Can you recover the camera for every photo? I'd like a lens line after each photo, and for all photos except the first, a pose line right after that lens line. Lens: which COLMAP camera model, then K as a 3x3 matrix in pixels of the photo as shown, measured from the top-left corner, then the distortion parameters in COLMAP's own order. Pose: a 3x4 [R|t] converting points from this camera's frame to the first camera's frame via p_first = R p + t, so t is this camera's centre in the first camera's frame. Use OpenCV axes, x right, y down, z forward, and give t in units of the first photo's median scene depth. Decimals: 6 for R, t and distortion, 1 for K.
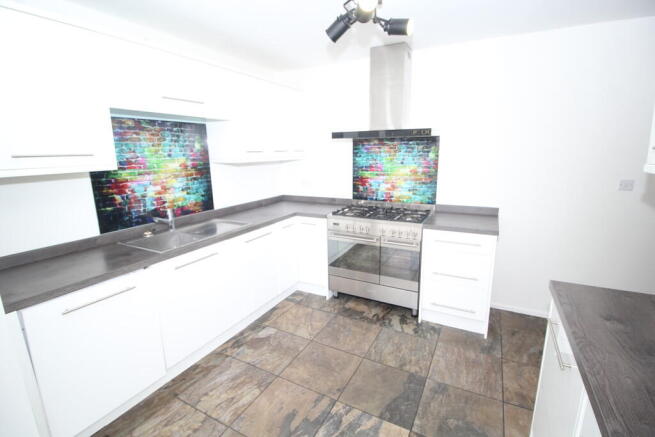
lens RADIAL K [[305.3, 0, 324.7], [0, 305.3, 215.8], [0, 0, 1]] dist [0.000871, -0.013858]
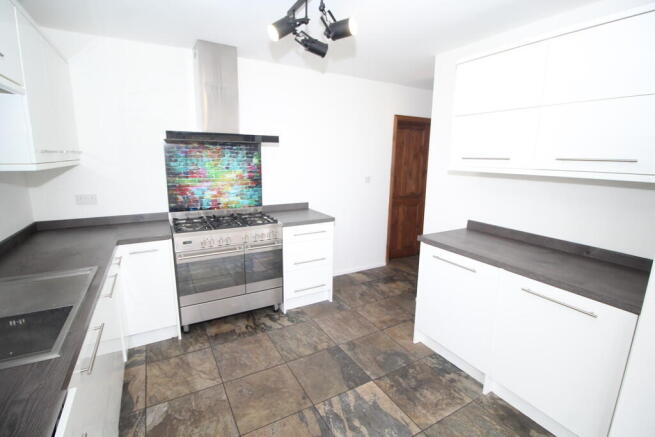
lens RADIAL K [[305.3, 0, 324.7], [0, 305.3, 215.8], [0, 0, 1]] dist [0.000871, -0.013858]
pose [[0.530903, -0.140354, 0.835729, -0.494579], [0.151823, 0.985986, 0.069142, -0.050655], [-0.833721, 0.090175, 0.544772, 0.264822]]
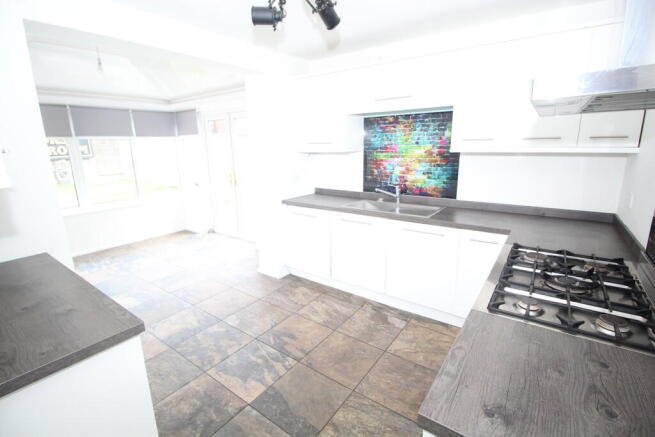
lens RADIAL K [[305.3, 0, 324.7], [0, 305.3, 215.8], [0, 0, 1]] dist [0.000871, -0.013858]
pose [[-0.135628, 0.247396, -0.959375, 0.715655], [-0.182983, 0.945409, 0.269663, -0.176040], [0.973716, 0.212123, -0.082954, 0.770424]]
